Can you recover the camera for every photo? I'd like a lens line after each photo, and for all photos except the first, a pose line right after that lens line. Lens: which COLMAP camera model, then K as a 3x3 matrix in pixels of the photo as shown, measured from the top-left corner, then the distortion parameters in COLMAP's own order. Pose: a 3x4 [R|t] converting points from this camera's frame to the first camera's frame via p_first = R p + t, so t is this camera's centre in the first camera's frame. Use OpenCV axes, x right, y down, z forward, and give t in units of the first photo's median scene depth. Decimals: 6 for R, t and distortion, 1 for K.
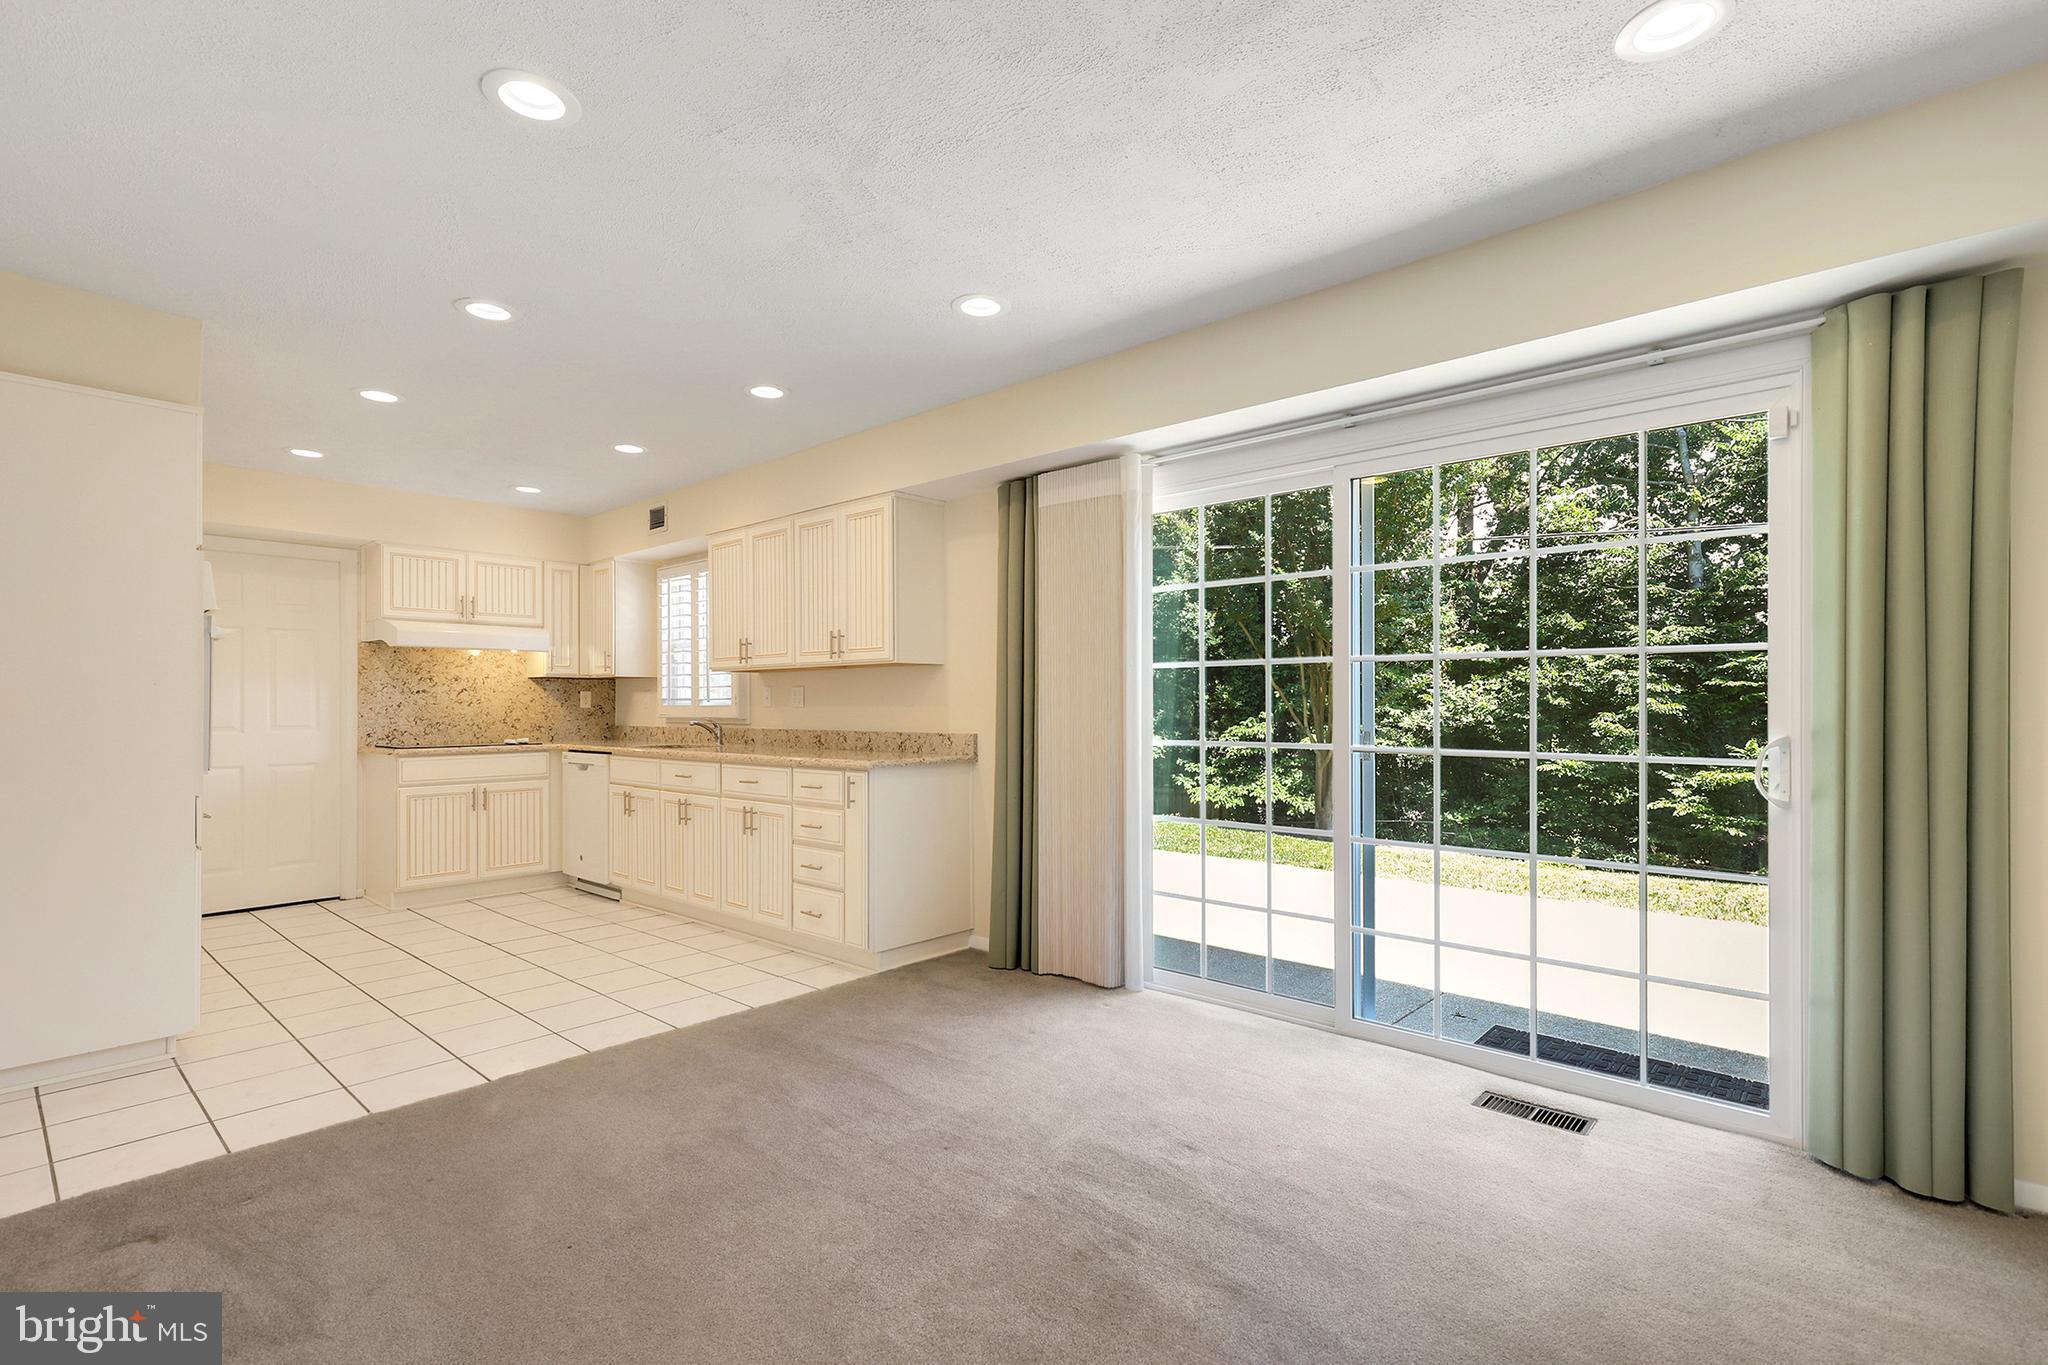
lens RADIAL K [[931.9, 0, 1019.1], [0, 931.9, 706.7], [0, 0, 1]] dist [-0.000345, 0.000191]
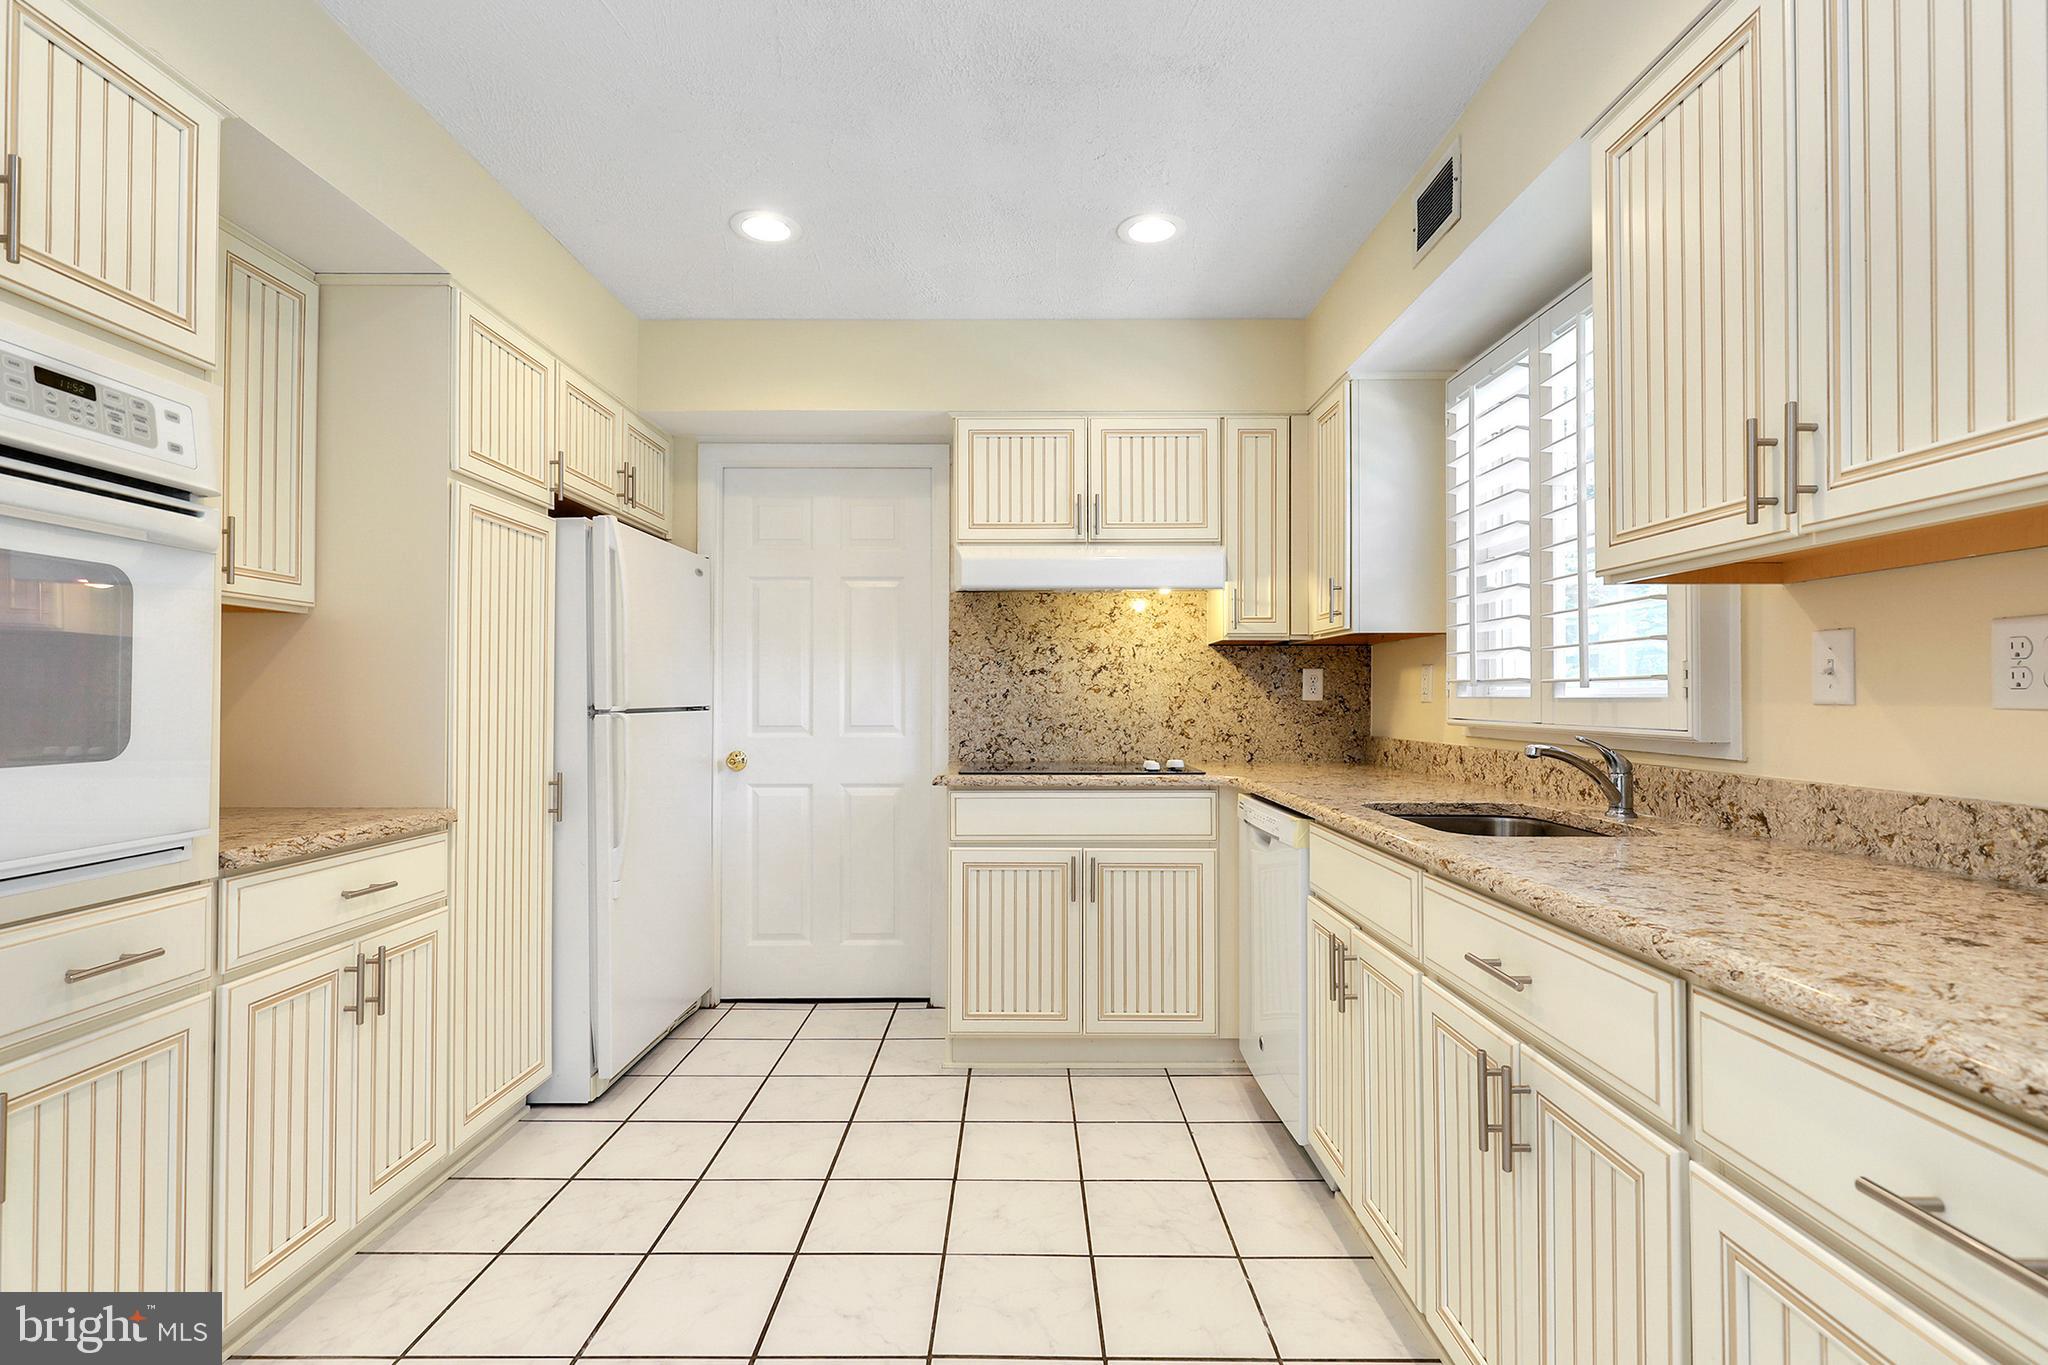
lens RADIAL K [[927.6, 0, 1022.4], [0, 927.6, 687.7], [0, 0, 1]] dist [0.002473, 0.000393]
pose [[0.667869, -0.003096, -0.744272, -0.226151], [-0.003534, 0.999967, -0.007331, -0.001748], [0.744270, 0.007526, 0.667836, 0.643322]]
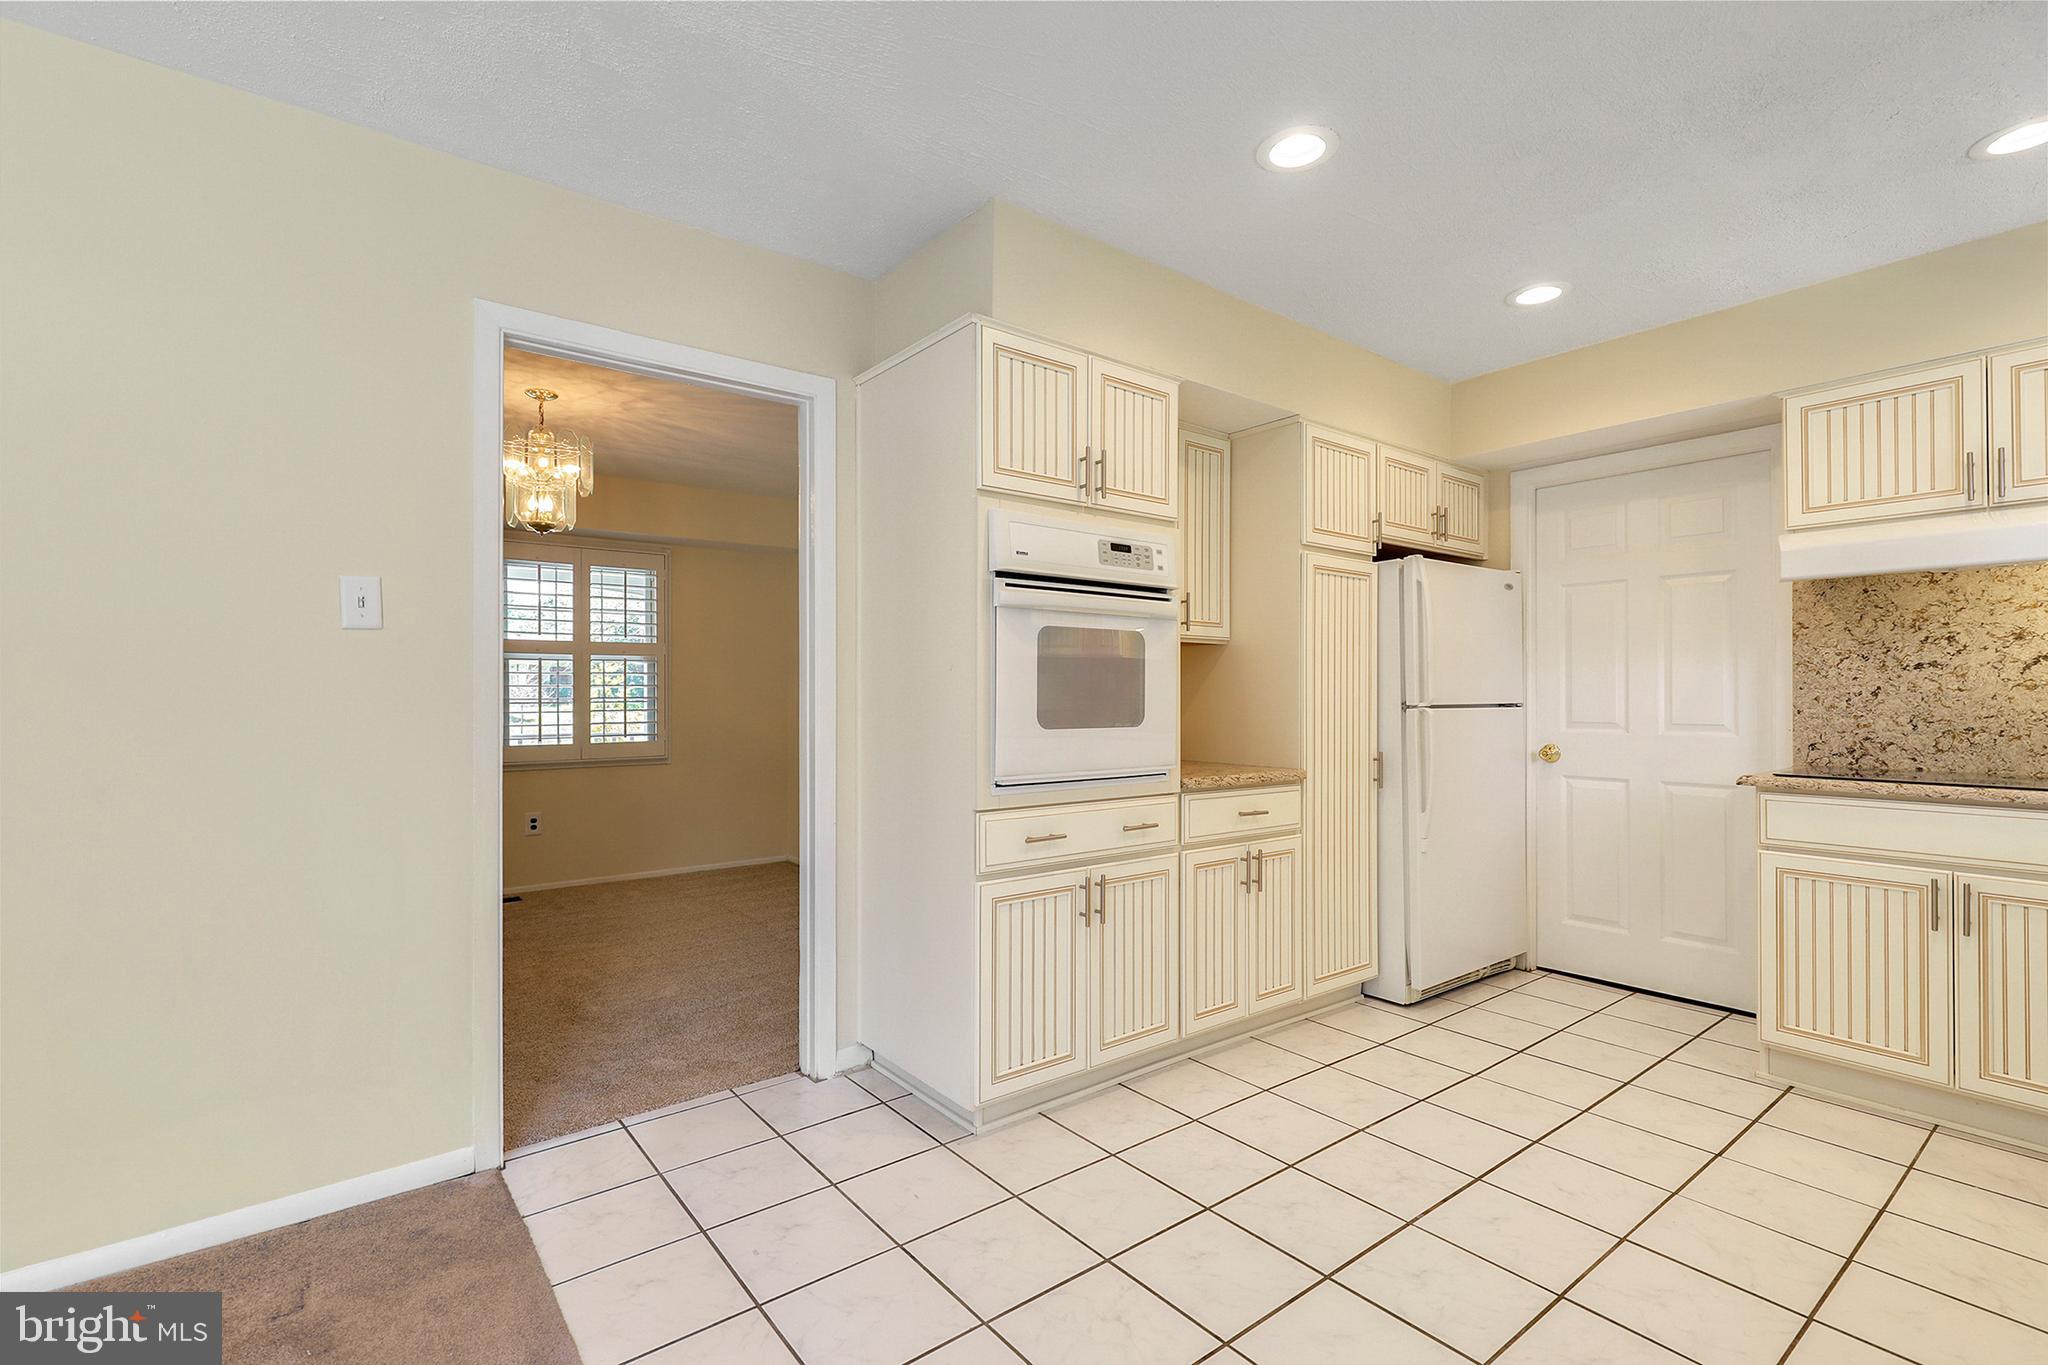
lens RADIAL K [[916.3, 0, 1020.9], [0, 916.3, 690.1], [0, 0, 1]] dist [0.001075, 0.000408]
pose [[-0.181748, -0.000695, -0.983345, -0.075623], [0.000842, 0.999999, -0.000863, -0.003005], [0.983345, -0.000985, -0.181748, 0.655863]]
